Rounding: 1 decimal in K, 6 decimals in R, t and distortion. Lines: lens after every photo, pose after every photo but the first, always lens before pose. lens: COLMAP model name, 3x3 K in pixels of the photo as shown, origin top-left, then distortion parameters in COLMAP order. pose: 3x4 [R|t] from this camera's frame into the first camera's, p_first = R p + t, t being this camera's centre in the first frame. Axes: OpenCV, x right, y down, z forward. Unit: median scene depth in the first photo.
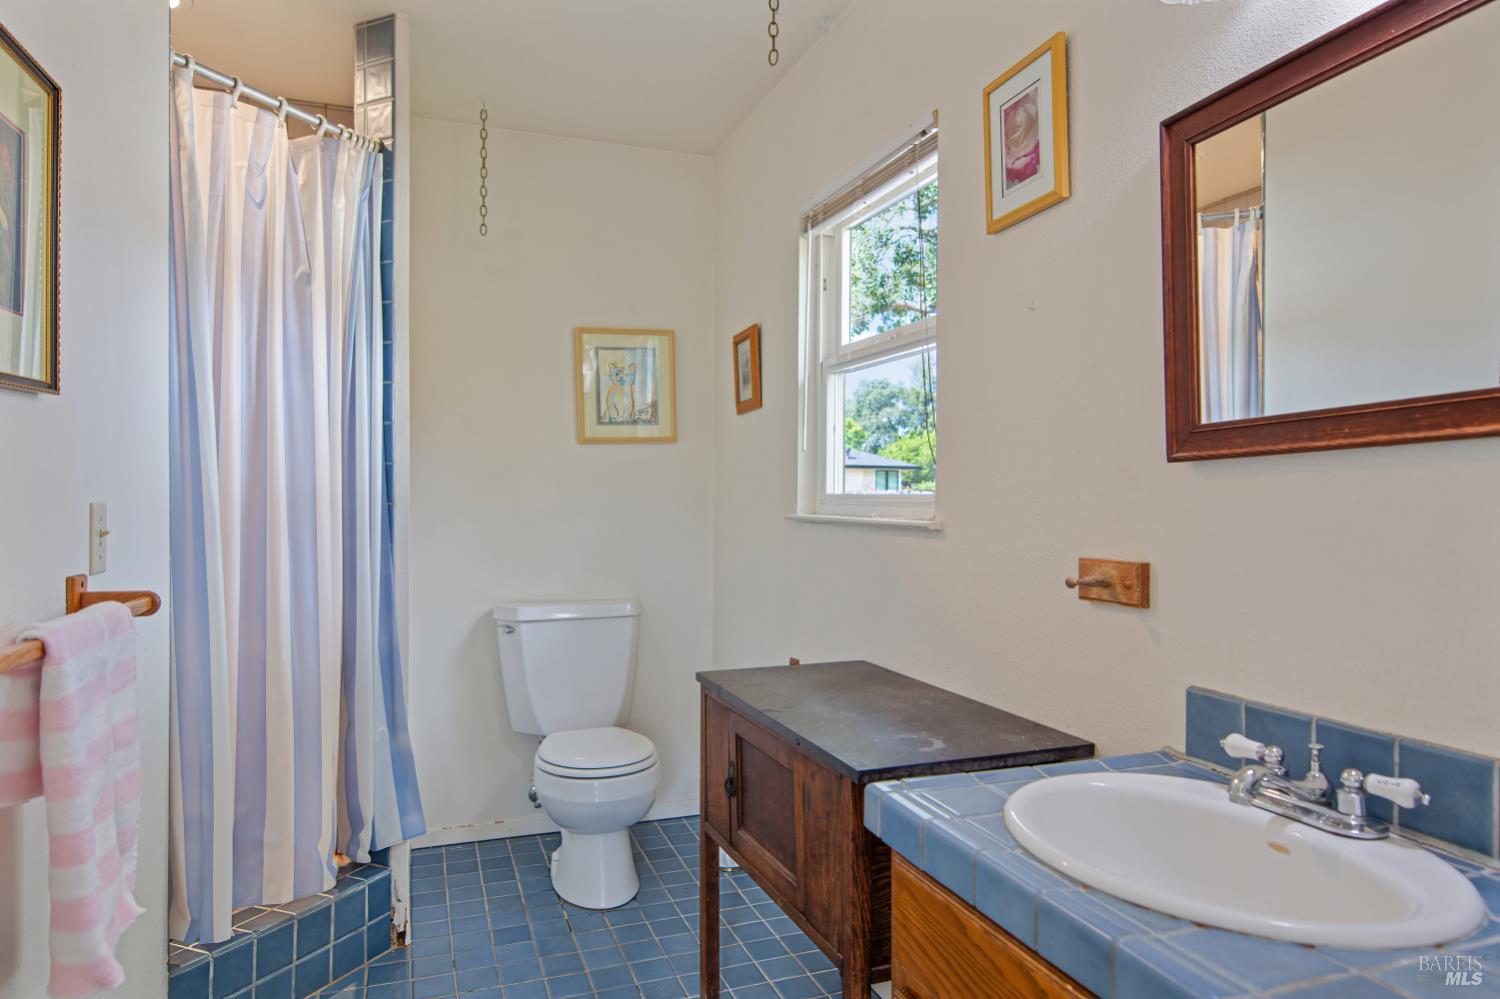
lens RADIAL K [[932.9, 0, 749.5], [0, 932.9, 496.5], [0, 0, 1]] dist [0.007794, -0.005167]
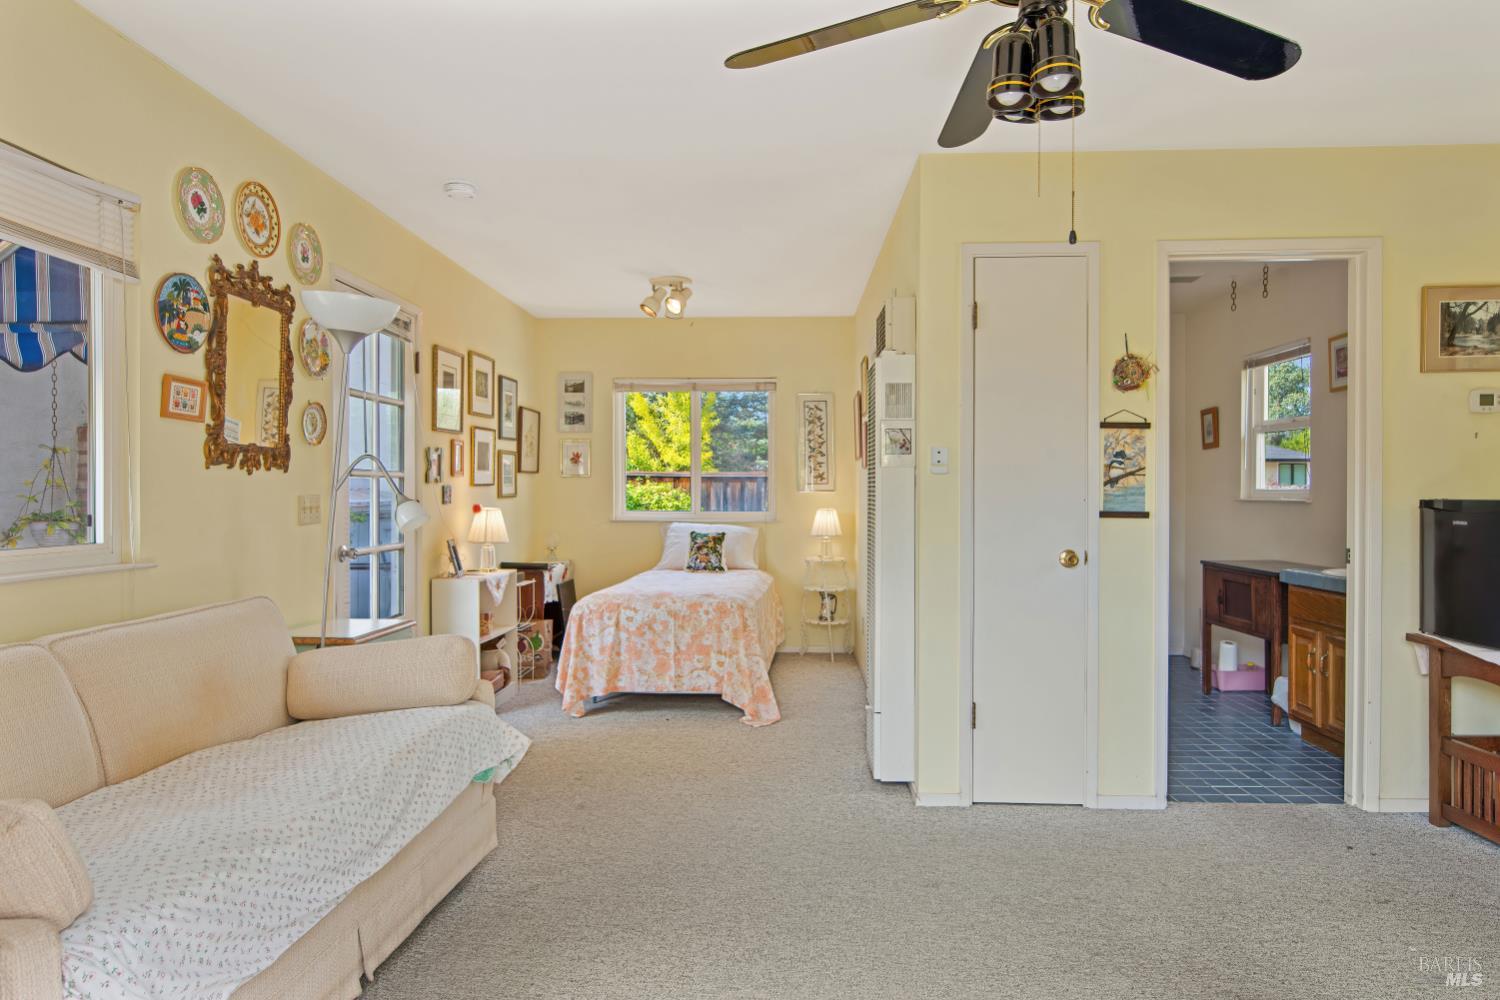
lens RADIAL K [[932.9, 0, 751.8], [0, 932.9, 495.5], [0, 0, 1]] dist [0.007794, -0.005167]
pose [[0.929198, -0.001347, -0.369580, -0.177644], [0.002653, 0.999992, 0.003026, 0.001839], [0.369573, -0.003792, 0.929194, -1.262793]]
